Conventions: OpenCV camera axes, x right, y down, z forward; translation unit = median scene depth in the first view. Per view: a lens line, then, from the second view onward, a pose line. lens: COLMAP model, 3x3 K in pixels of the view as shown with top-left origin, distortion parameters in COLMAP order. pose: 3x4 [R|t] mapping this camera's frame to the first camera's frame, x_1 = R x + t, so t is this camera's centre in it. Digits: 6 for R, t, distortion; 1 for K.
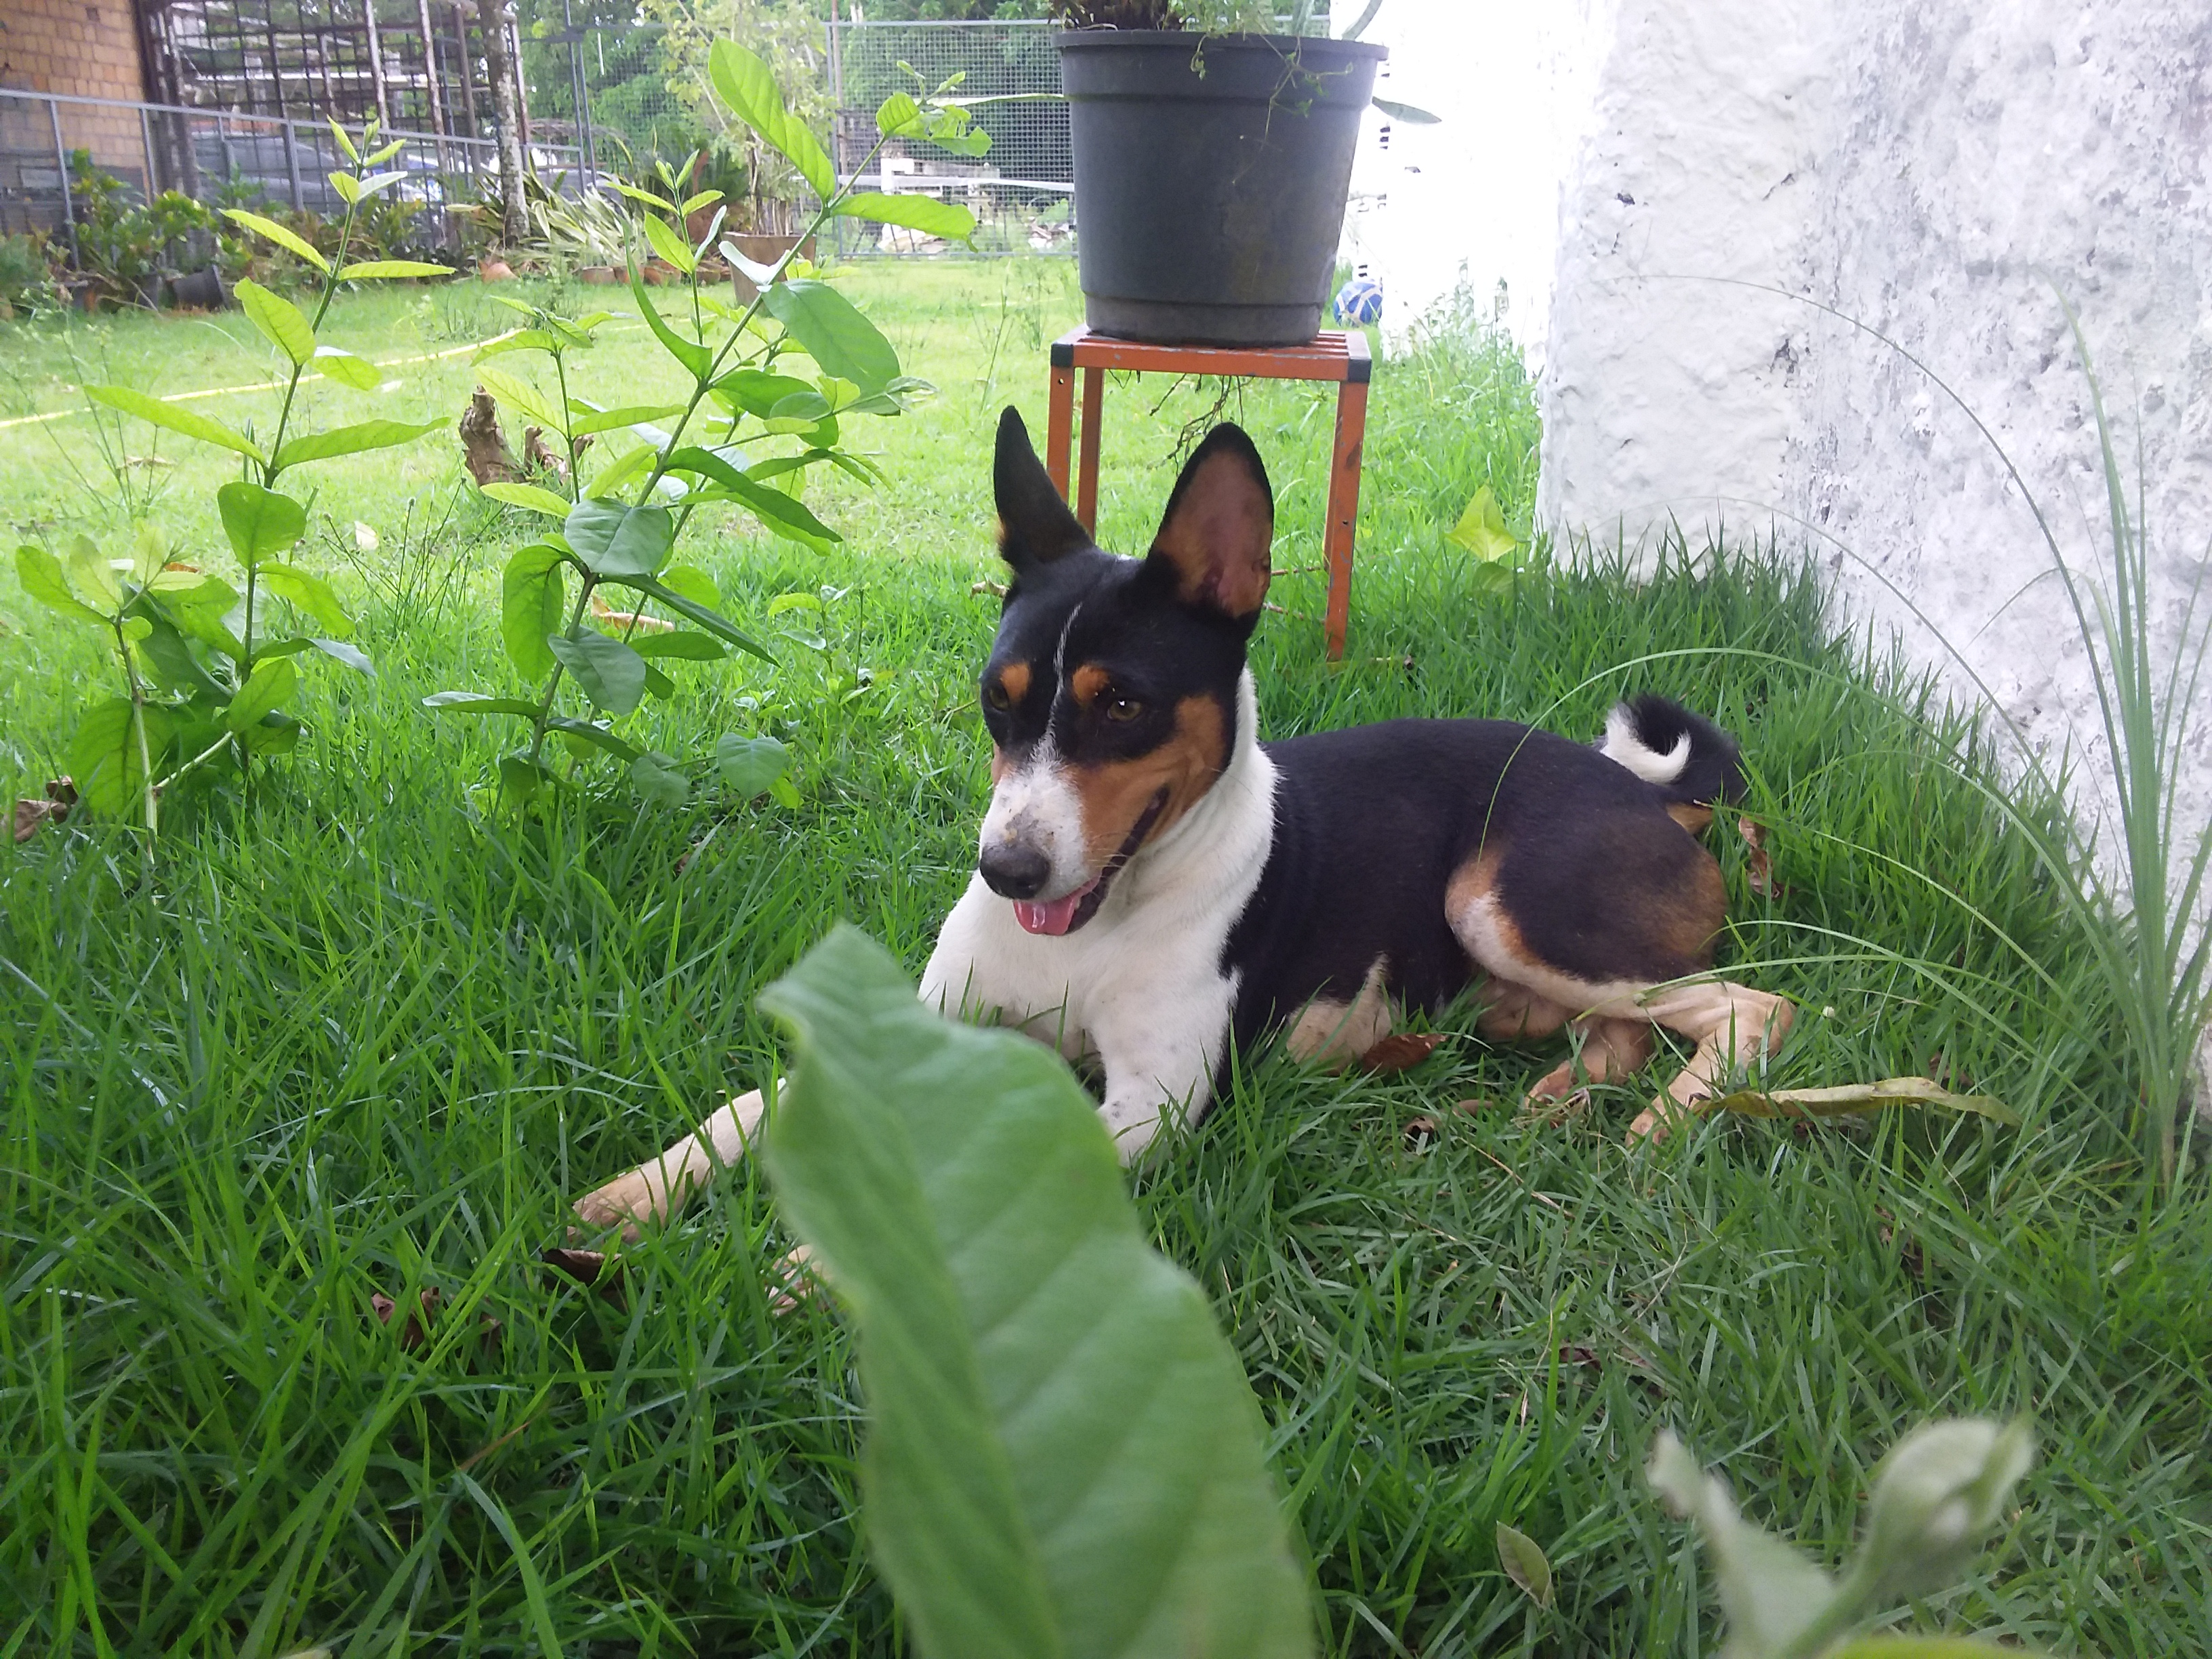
lens RADIAL K [[1789.0, 0, 1100.0], [0, 1789.0, 828.2], [0, 0, 1]] dist [-0.006364, -0.003926]
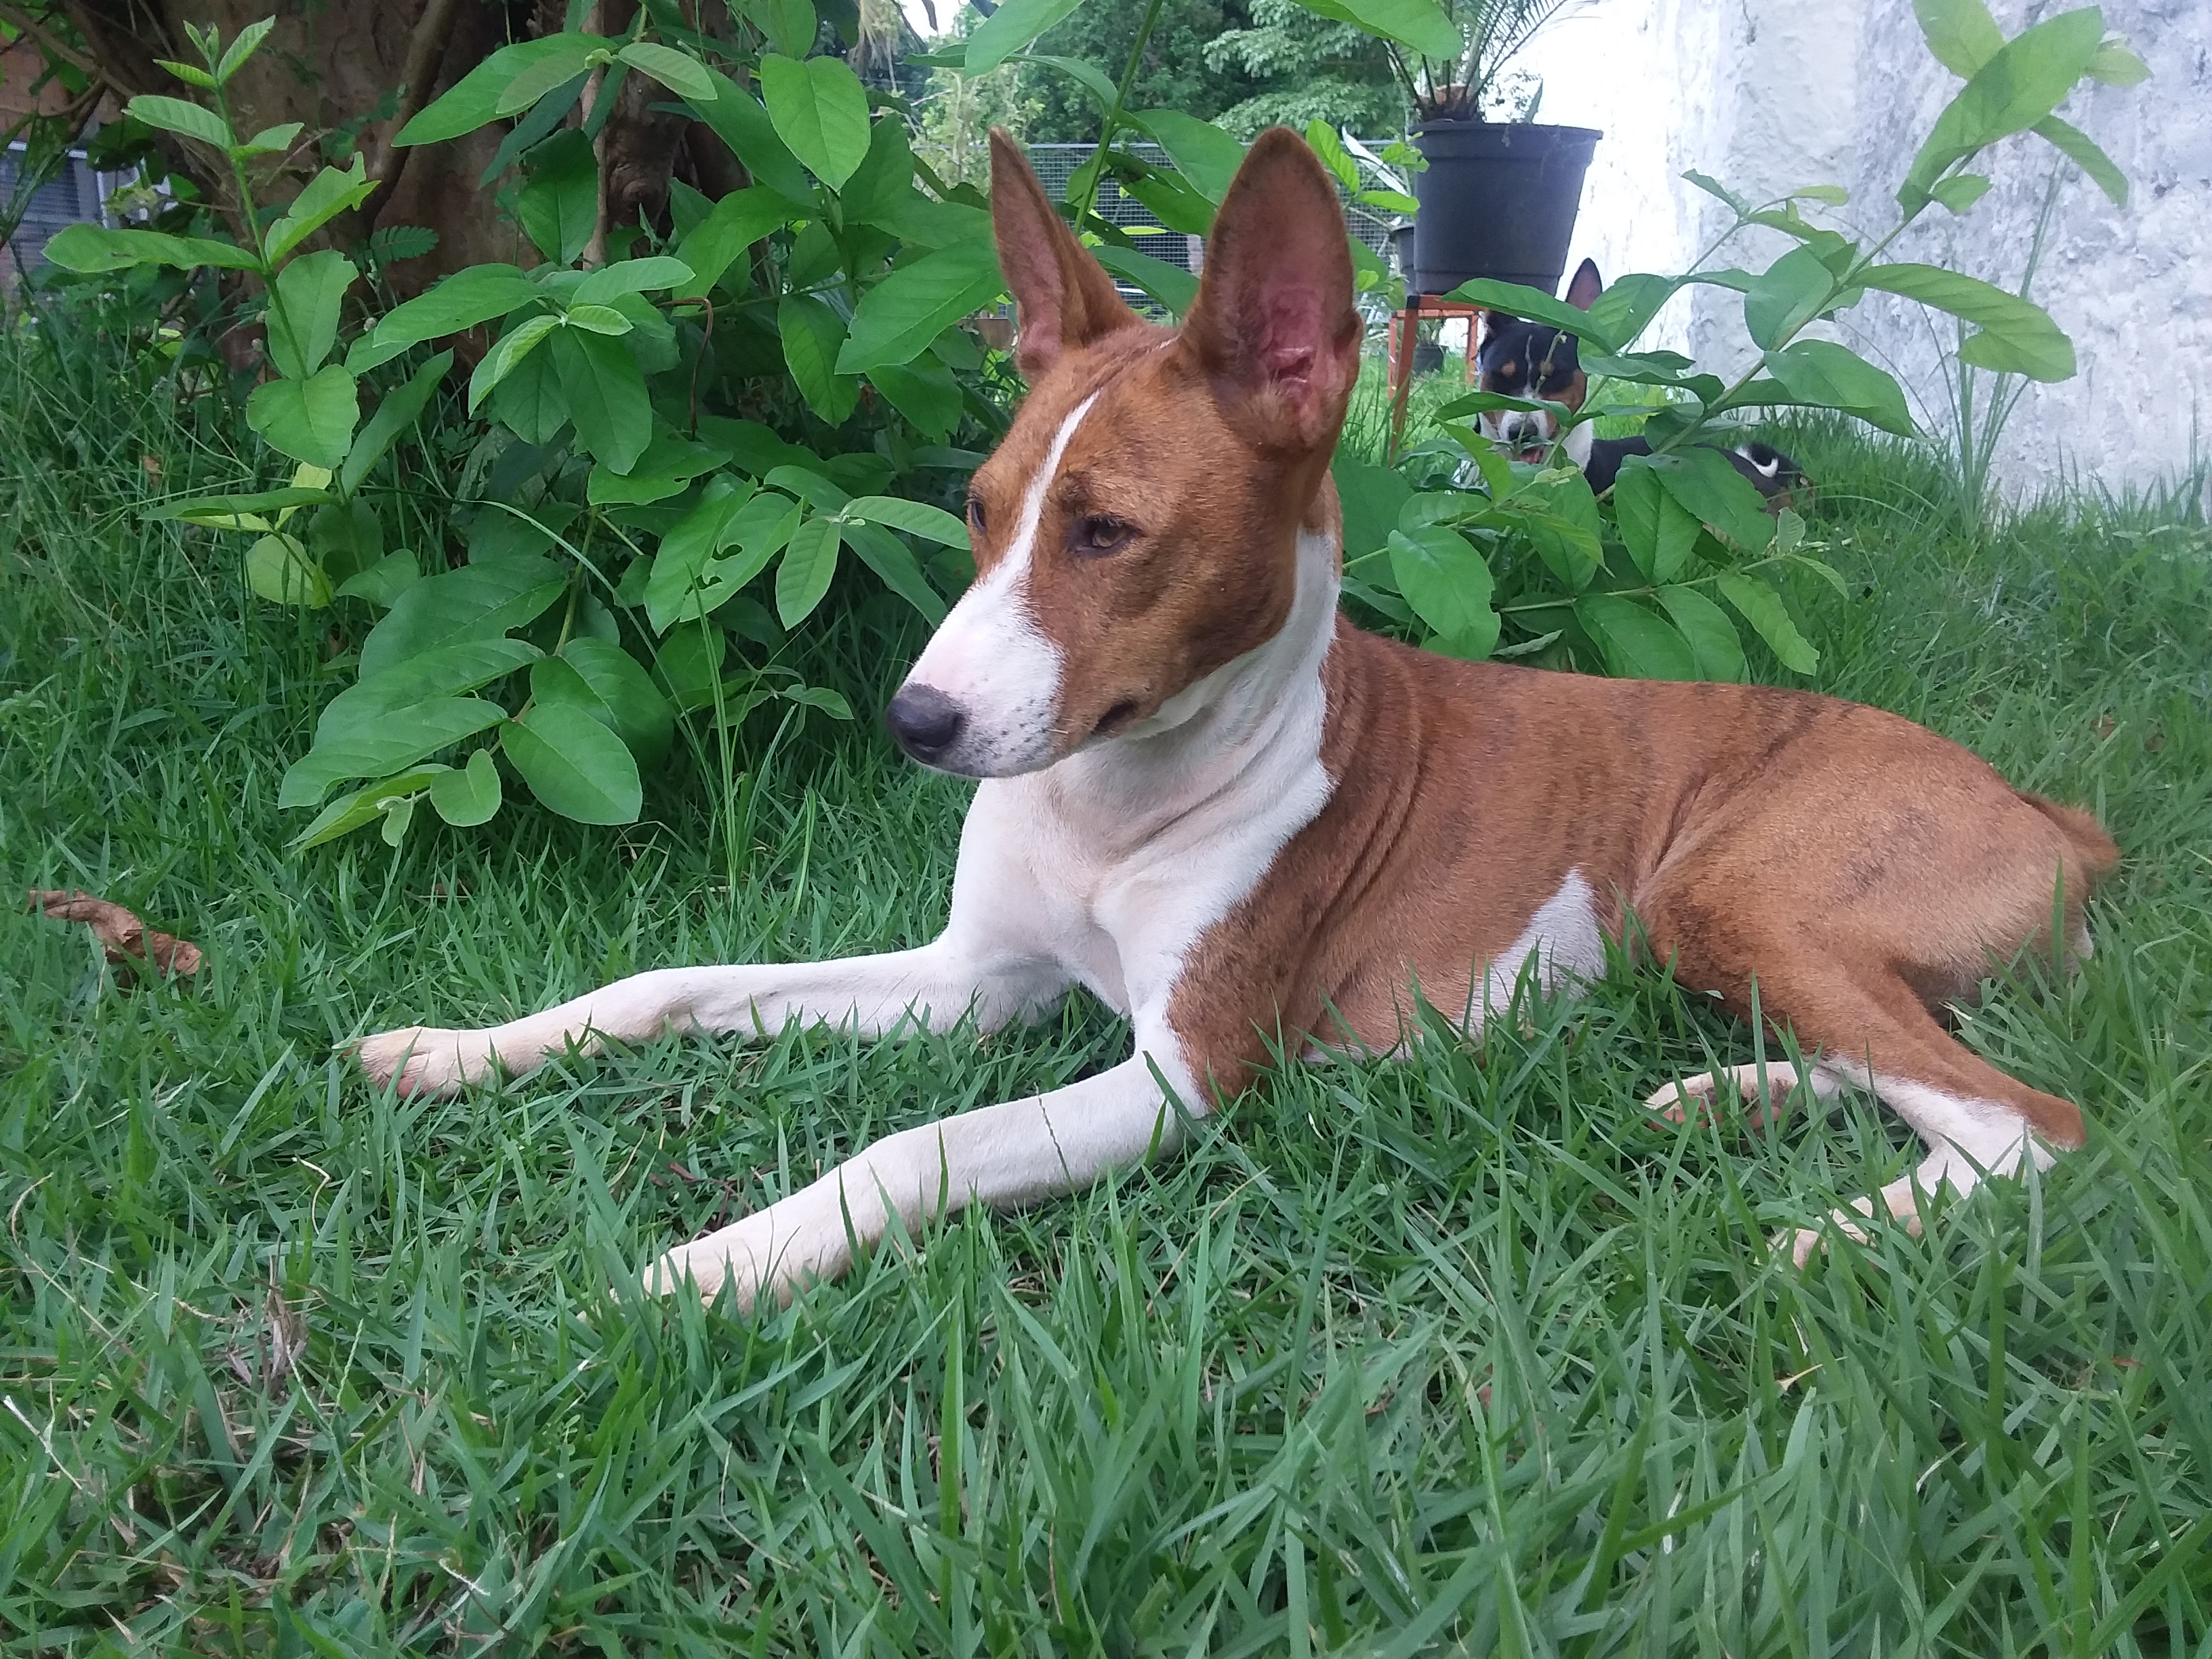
lens RADIAL K [[1789.0, 0, 1111.7], [0, 1789.0, 829.9], [0, 0, 1]] dist [-0.006364, -0.003926]
pose [[0.999169, 0.017002, -0.037037, -0.268328], [-0.019060, 0.998252, -0.055937, 0.389118], [0.036022, 0.056597, 0.997747, -0.801200]]
